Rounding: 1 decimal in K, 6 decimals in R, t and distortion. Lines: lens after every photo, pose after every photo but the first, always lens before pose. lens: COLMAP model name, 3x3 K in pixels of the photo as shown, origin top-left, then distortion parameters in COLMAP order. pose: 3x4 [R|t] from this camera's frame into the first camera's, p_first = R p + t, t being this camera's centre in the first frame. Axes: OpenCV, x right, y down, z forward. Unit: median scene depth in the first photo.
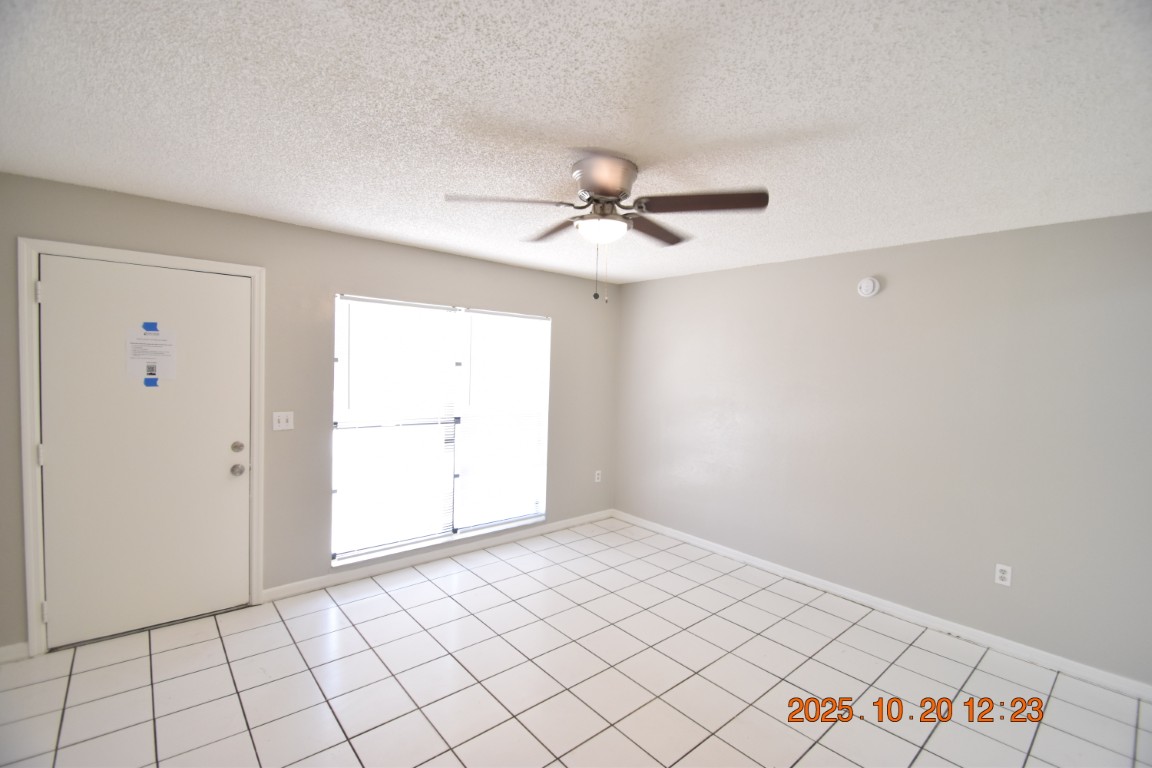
lens RADIAL K [[508.0, 0, 578.2], [0, 508.0, 391.2], [0, 0, 1]] dist [0.000100, -0.006554]
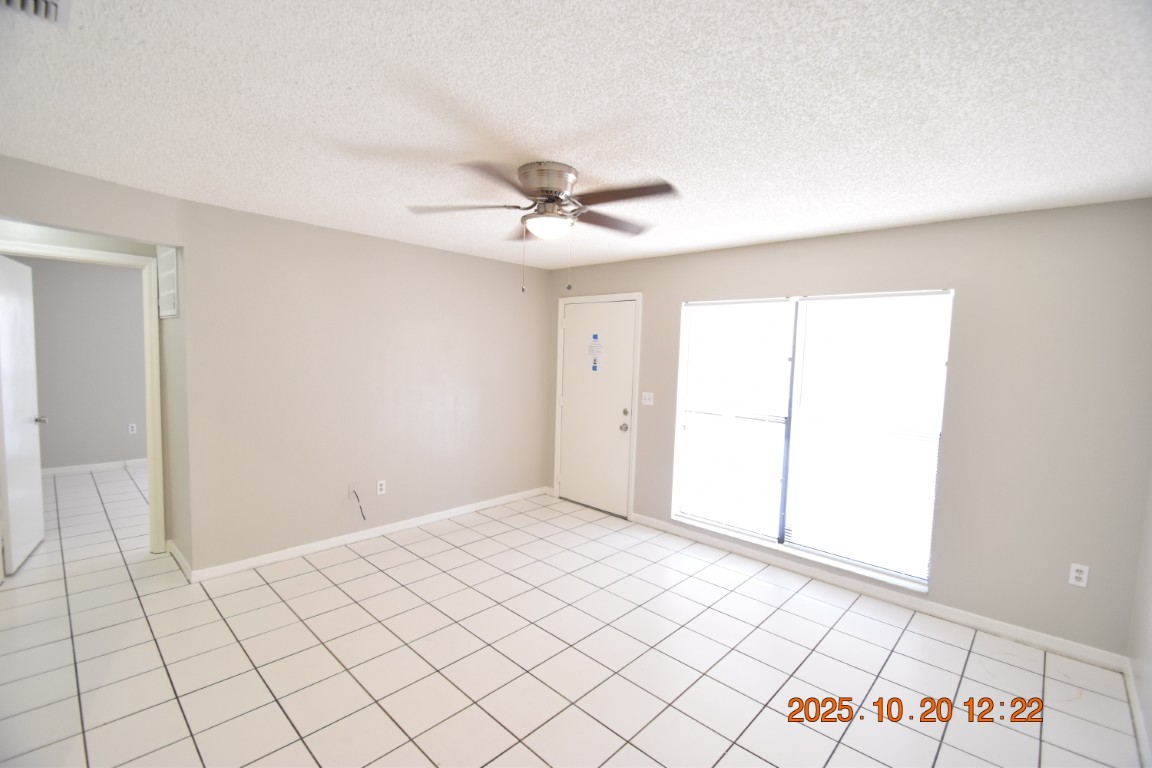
lens RADIAL K [[508.0, 0, 570.7], [0, 508.0, 385.9], [0, 0, 1]] dist [0.000100, -0.006554]
pose [[0.081241, 0.039421, -0.995915, 0.806222], [-0.074477, 0.996664, 0.033375, -0.007862], [0.993908, 0.071461, 0.083906, 0.671286]]
